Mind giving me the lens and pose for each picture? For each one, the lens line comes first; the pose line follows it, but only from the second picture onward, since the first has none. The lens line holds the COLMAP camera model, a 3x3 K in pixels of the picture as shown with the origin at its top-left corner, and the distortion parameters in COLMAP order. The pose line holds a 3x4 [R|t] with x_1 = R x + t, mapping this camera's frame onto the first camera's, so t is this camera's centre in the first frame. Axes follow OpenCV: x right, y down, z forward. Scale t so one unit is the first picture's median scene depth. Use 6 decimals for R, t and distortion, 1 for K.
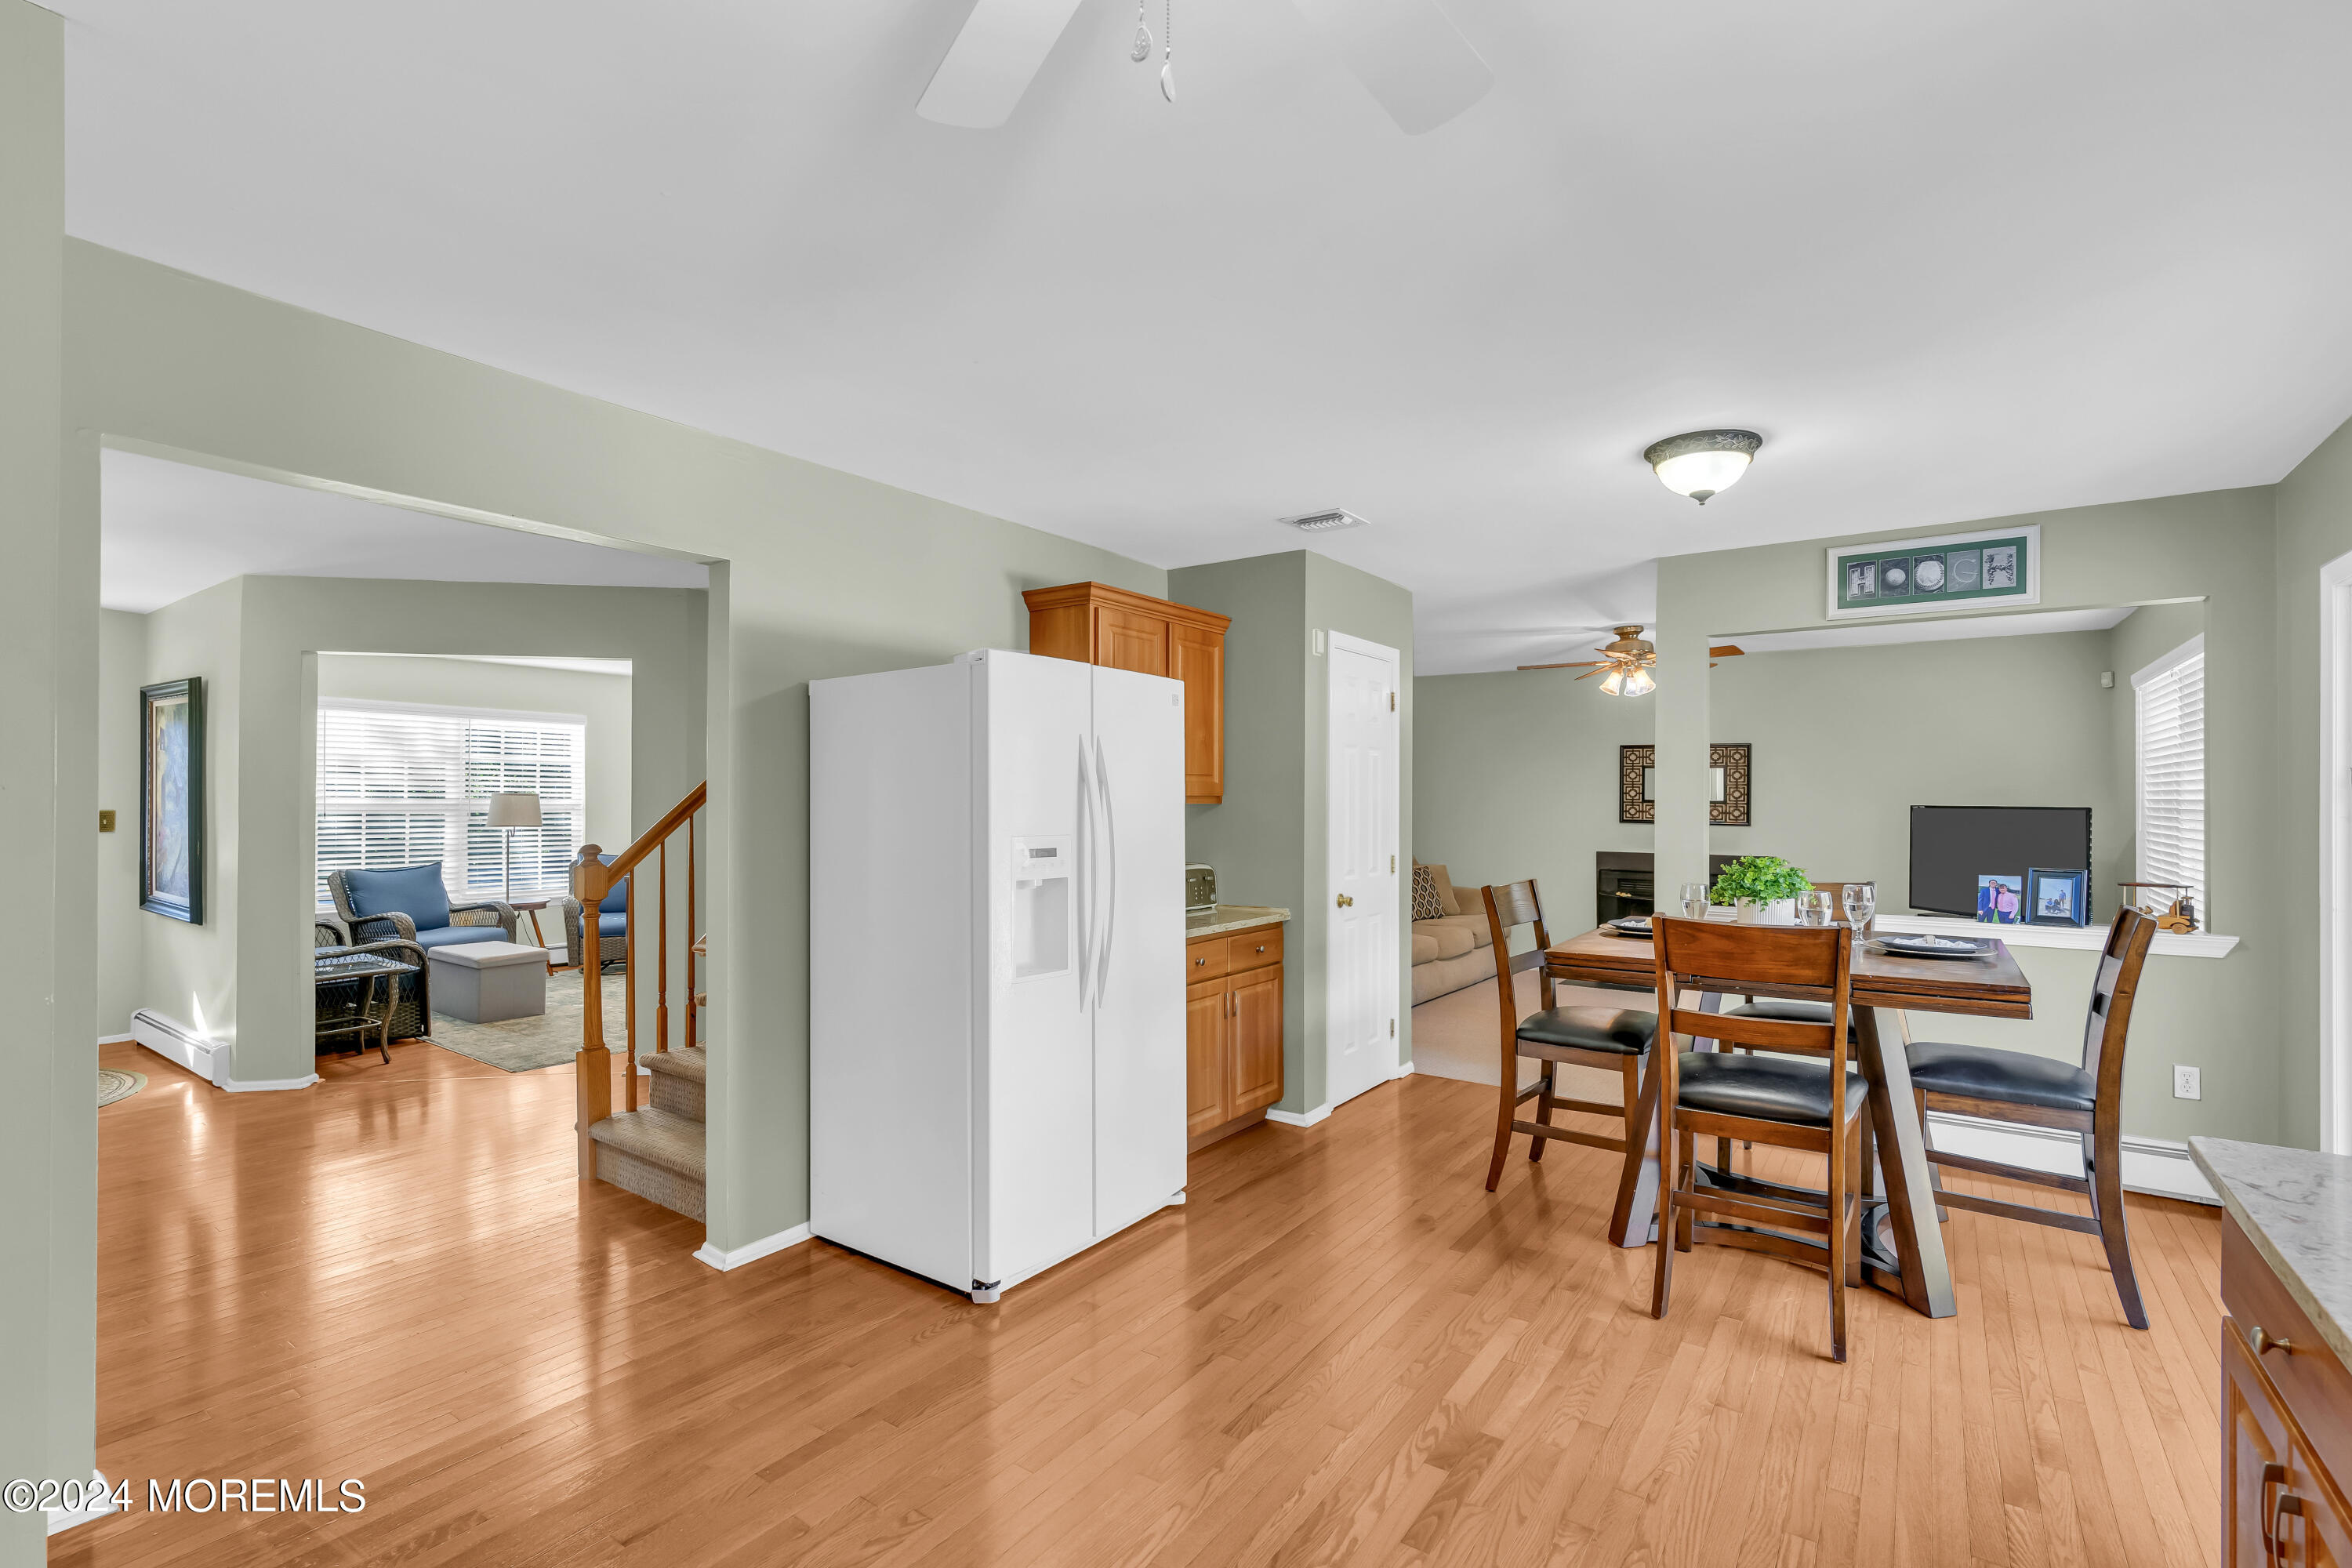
lens RADIAL K [[1060.6, 0, 1185.2], [0, 1060.6, 793.6], [0, 0, 1]] dist [-0.002680, 0.002111]
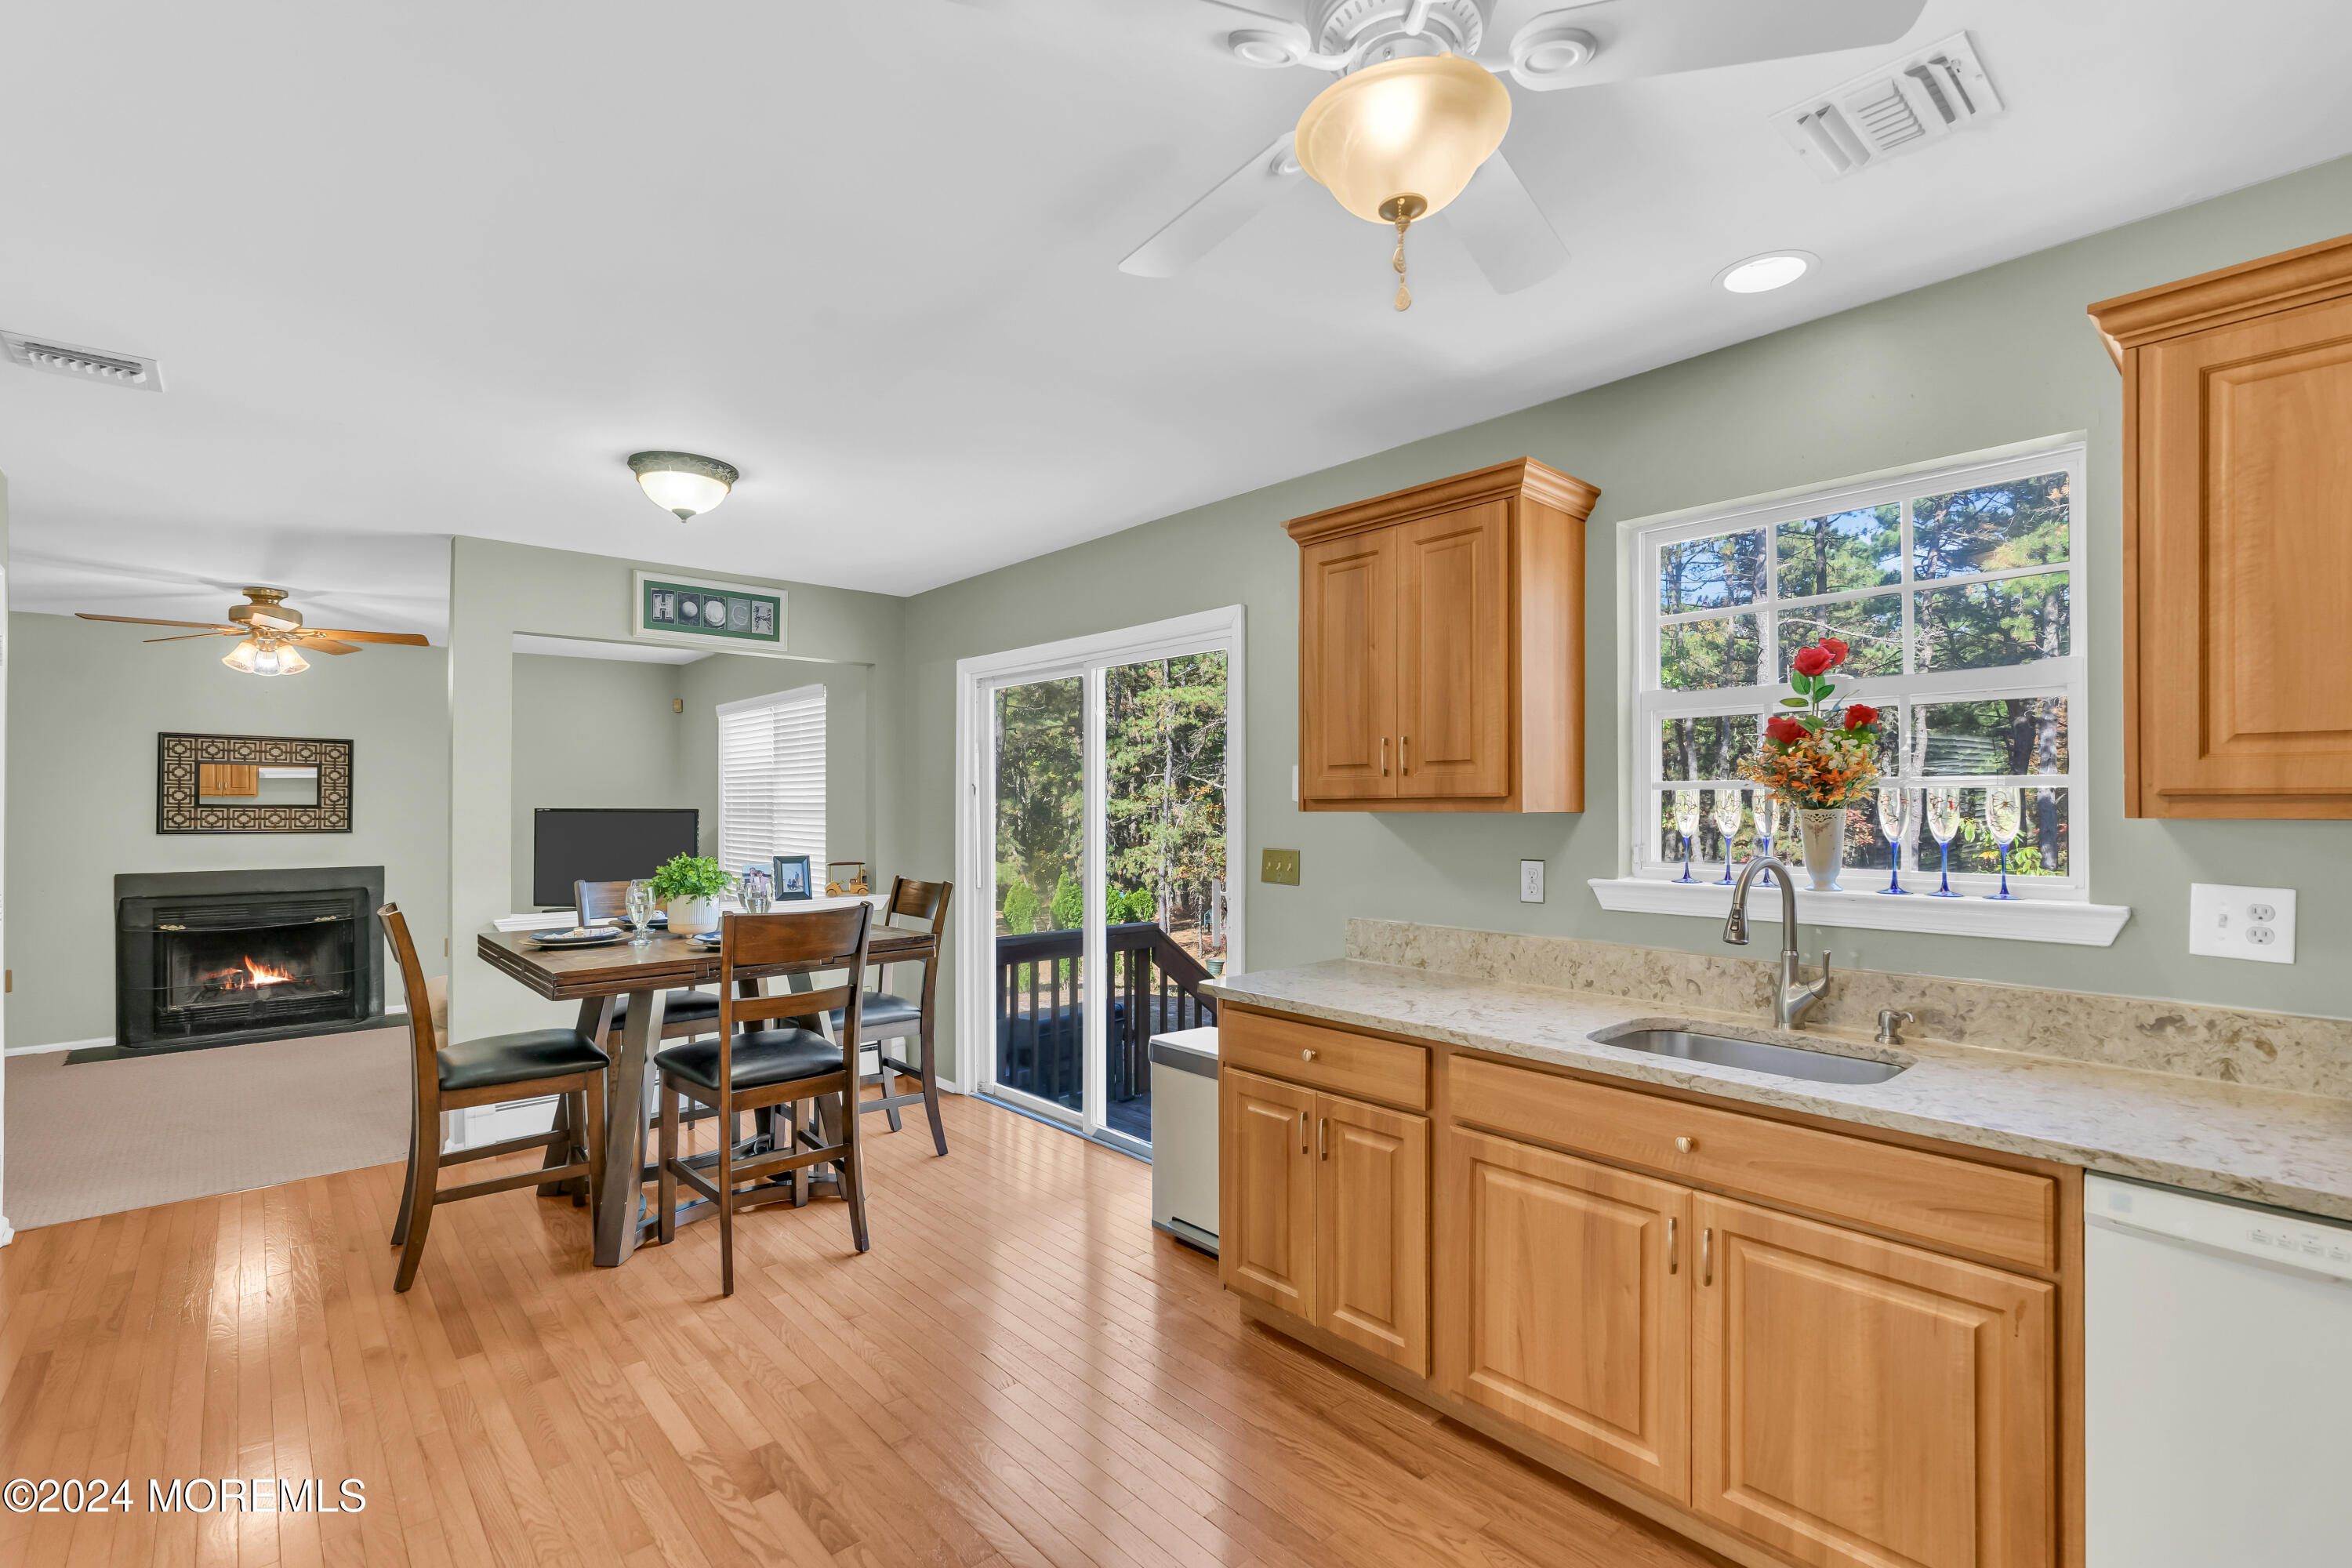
lens RADIAL K [[1060.6, 0, 1189.4], [0, 1060.6, 794.3], [0, 0, 1]] dist [-0.002680, 0.002111]
pose [[0.233935, 0.006107, 0.972233, -0.334897], [-0.004063, 0.999978, -0.005303, 0.000023], [-0.972244, -0.002710, 0.233955, 0.218205]]
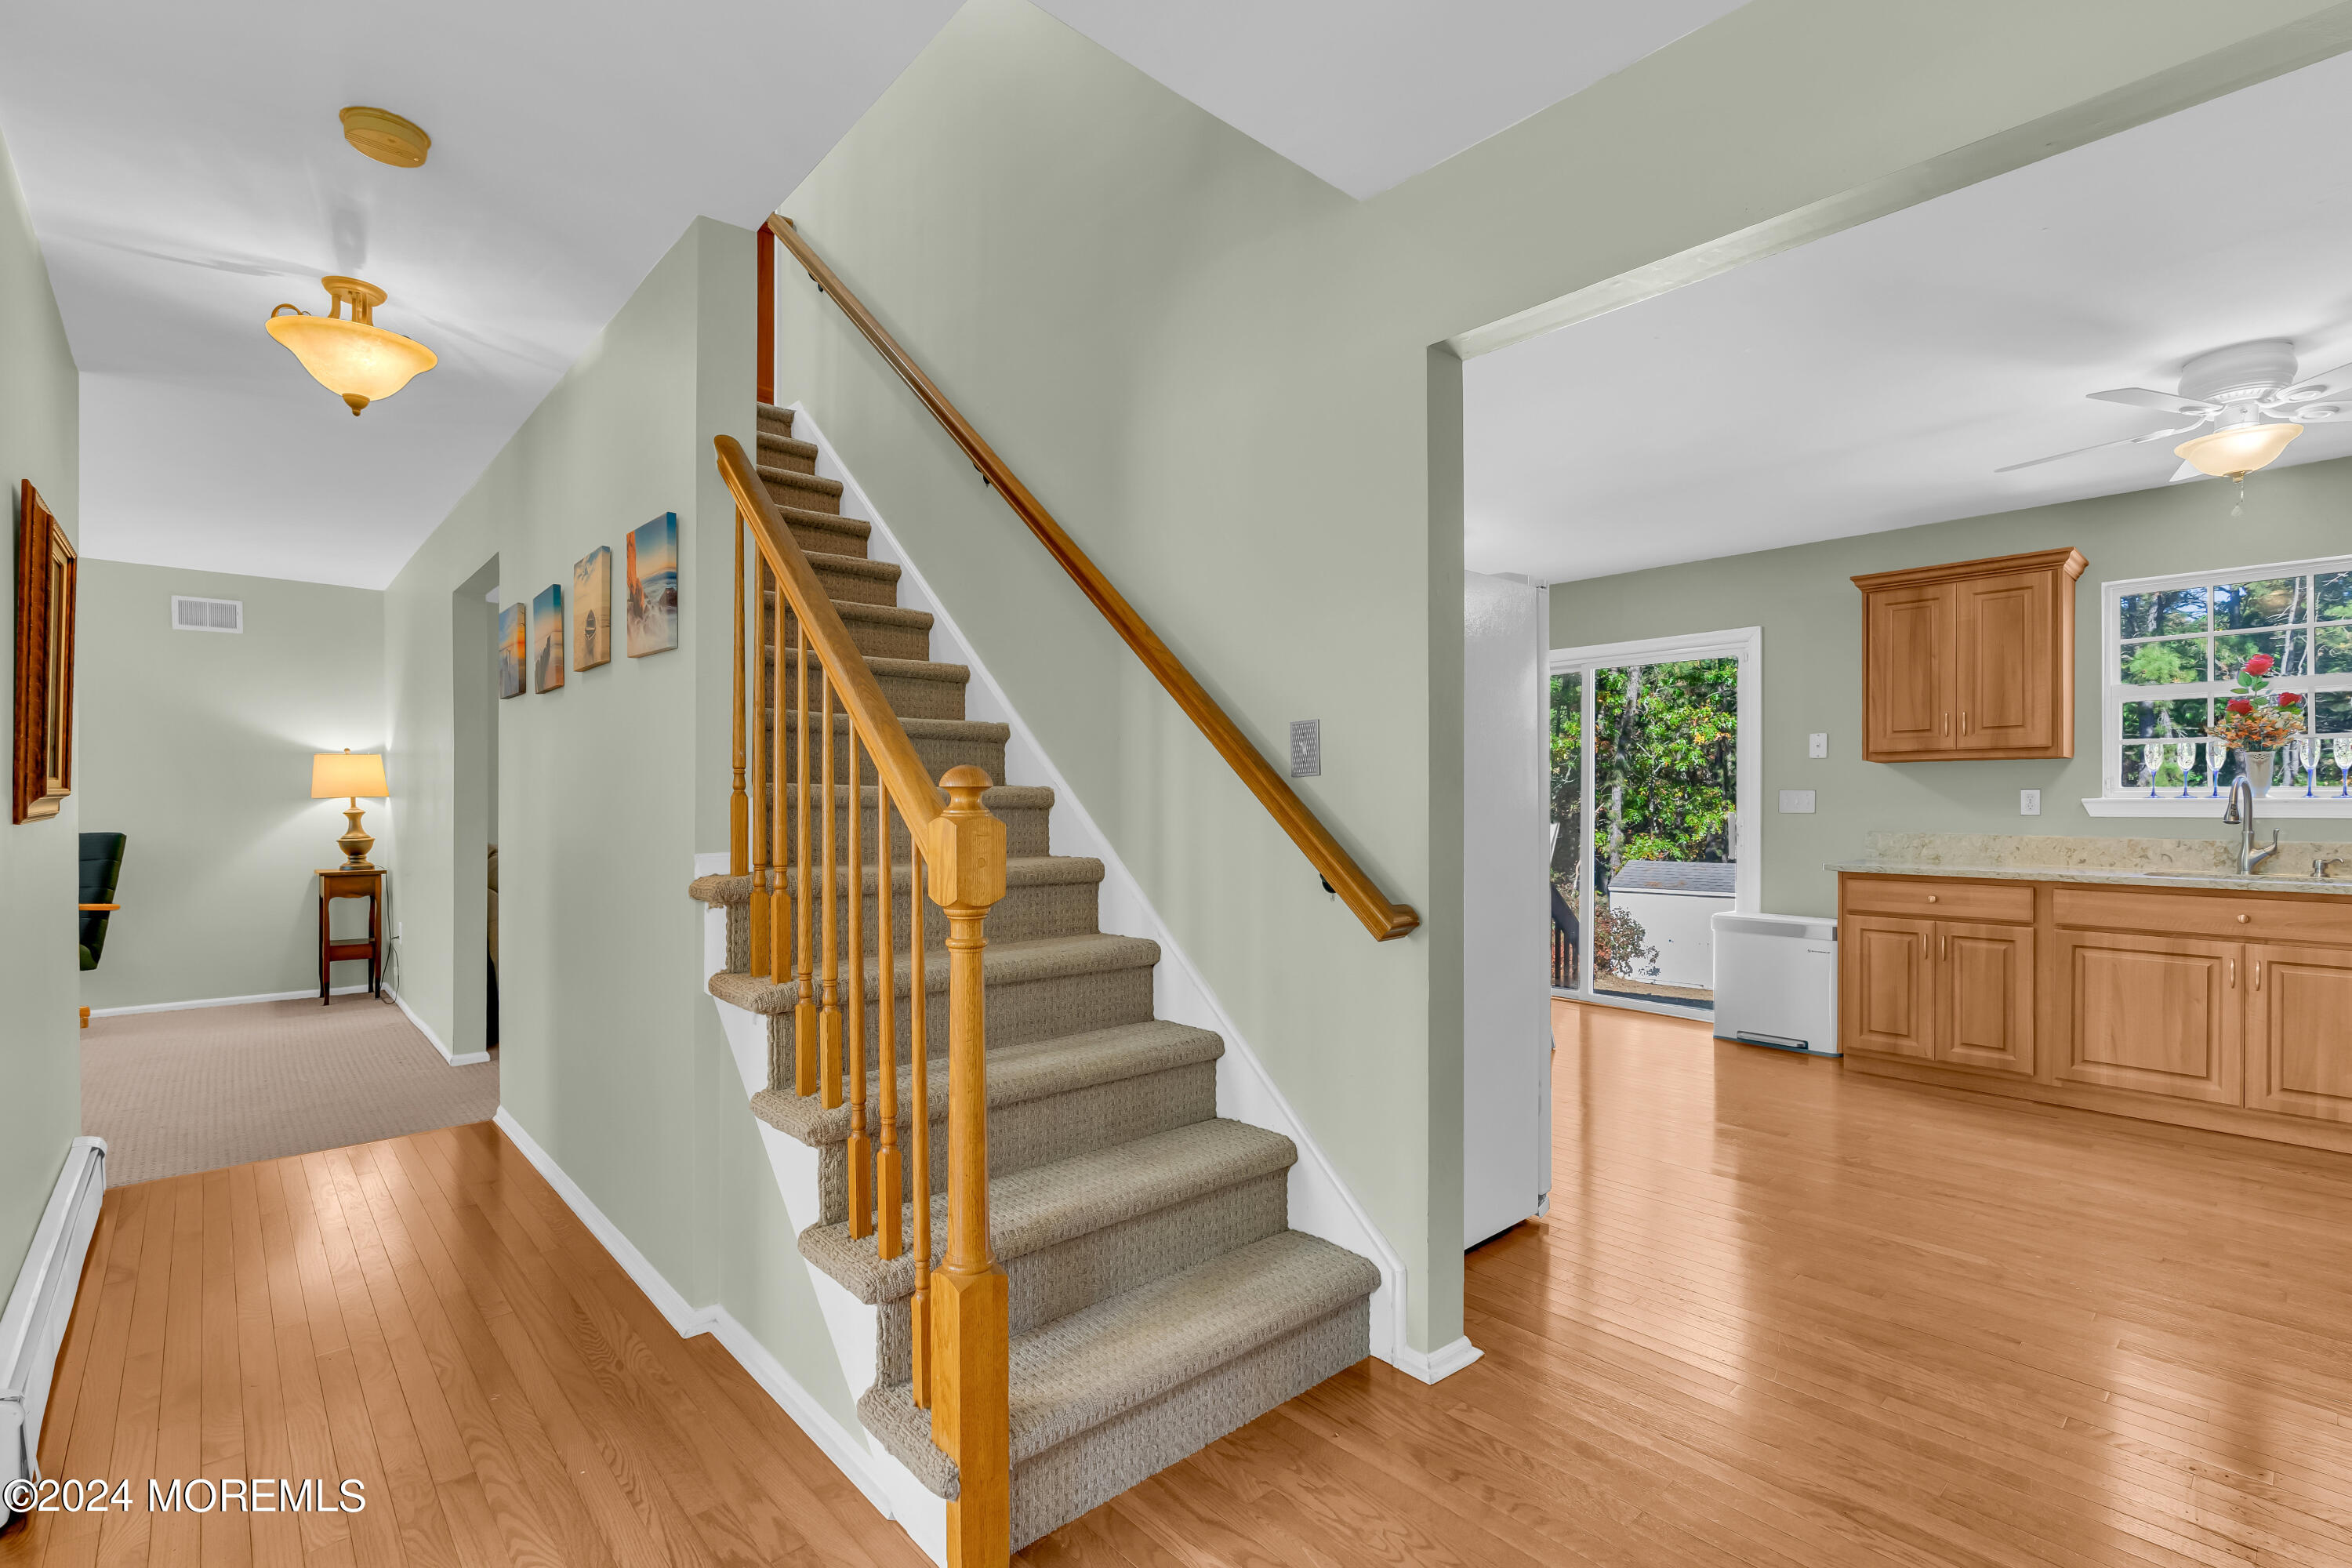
lens RADIAL K [[1060.6, 0, 1187.2], [0, 1060.6, 792.3], [0, 0, 1]] dist [-0.002680, 0.002111]
pose [[0.221247, 0.007989, 0.975185, -1.018099], [-0.009369, 0.999938, -0.006066, 0.069306], [-0.975173, -0.007795, 0.221308, 0.904017]]
